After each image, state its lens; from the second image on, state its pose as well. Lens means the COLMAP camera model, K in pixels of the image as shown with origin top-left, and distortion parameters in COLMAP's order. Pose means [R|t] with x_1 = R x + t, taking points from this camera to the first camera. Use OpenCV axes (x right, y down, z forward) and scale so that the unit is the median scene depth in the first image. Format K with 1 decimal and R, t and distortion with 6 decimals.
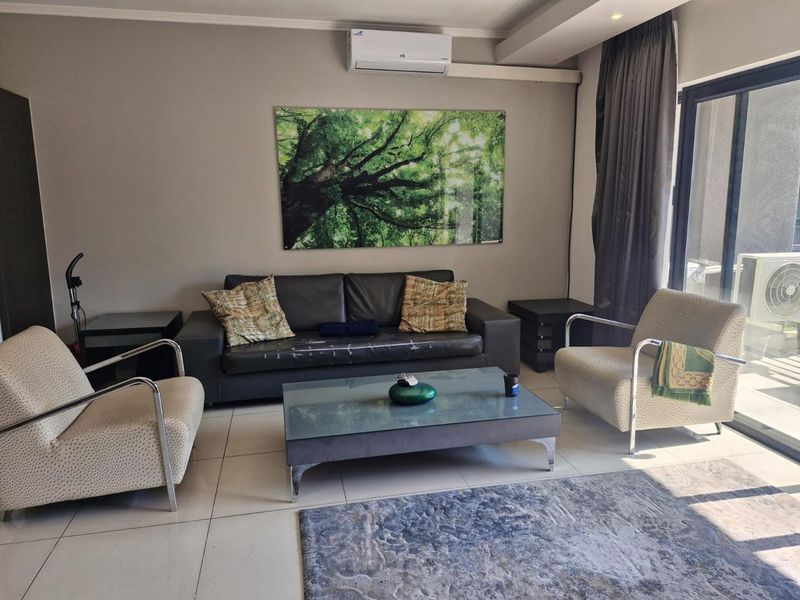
lens RADIAL K [[549.6, 0, 402.1], [0, 549.6, 296.9], [0, 0, 1]] dist [0.109449, -0.111281]
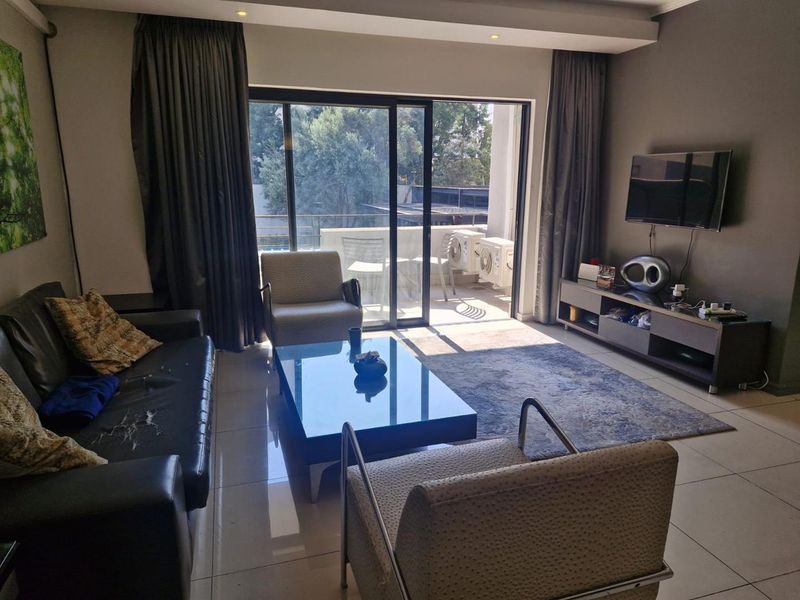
lens RADIAL K [[549.6, 0, 402.1], [0, 549.6, 296.9], [0, 0, 1]] dist [0.109449, -0.111281]
pose [[-0.094682, -0.200188, 0.975172, -0.641289], [0.176677, 0.960643, 0.214359, -0.106996], [-0.979704, 0.192586, -0.055587, 0.653419]]
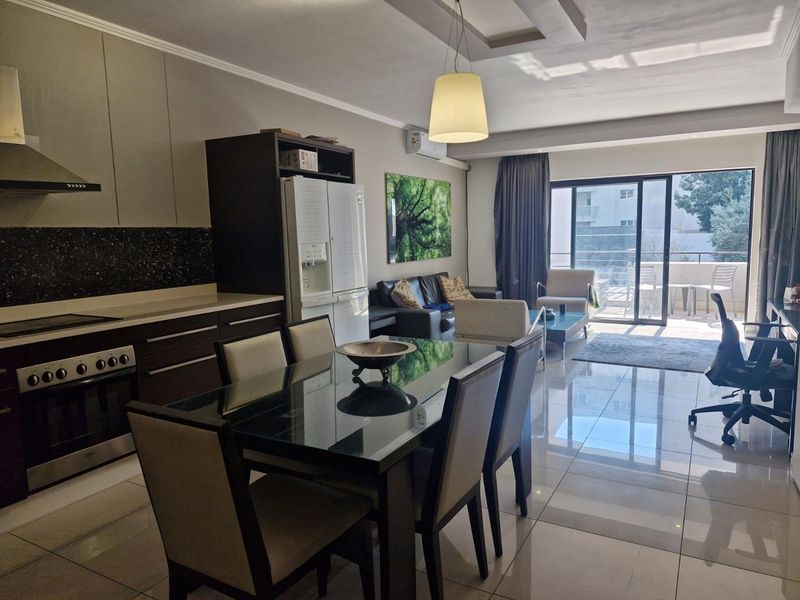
lens RADIAL K [[549.6, 0, 402.1], [0, 549.6, 296.9], [0, 0, 1]] dist [0.109449, -0.111281]
pose [[0.663280, -0.089715, 0.742974, -1.316031], [0.148451, 0.988833, -0.013126, 0.029684], [-0.733500, 0.119002, 0.669191, -0.027219]]
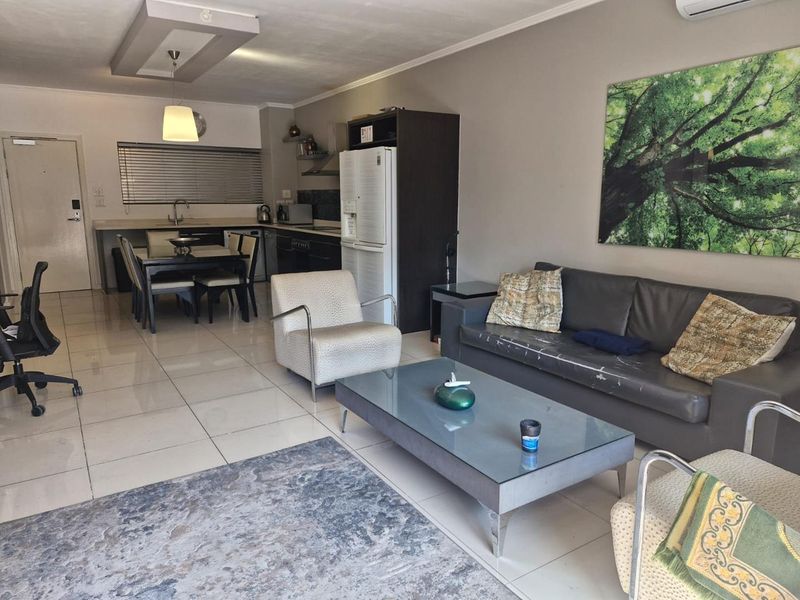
lens RADIAL K [[562.0, 0, 404.5], [0, 562.0, 297.3], [0, 0, 1]] dist [0.109865, -0.100167]
pose [[0.337829, 0.179630, -0.923907, 0.559428], [-0.166598, 0.977532, 0.129139, -0.065069], [0.926346, 0.110295, 0.360164, 0.374054]]
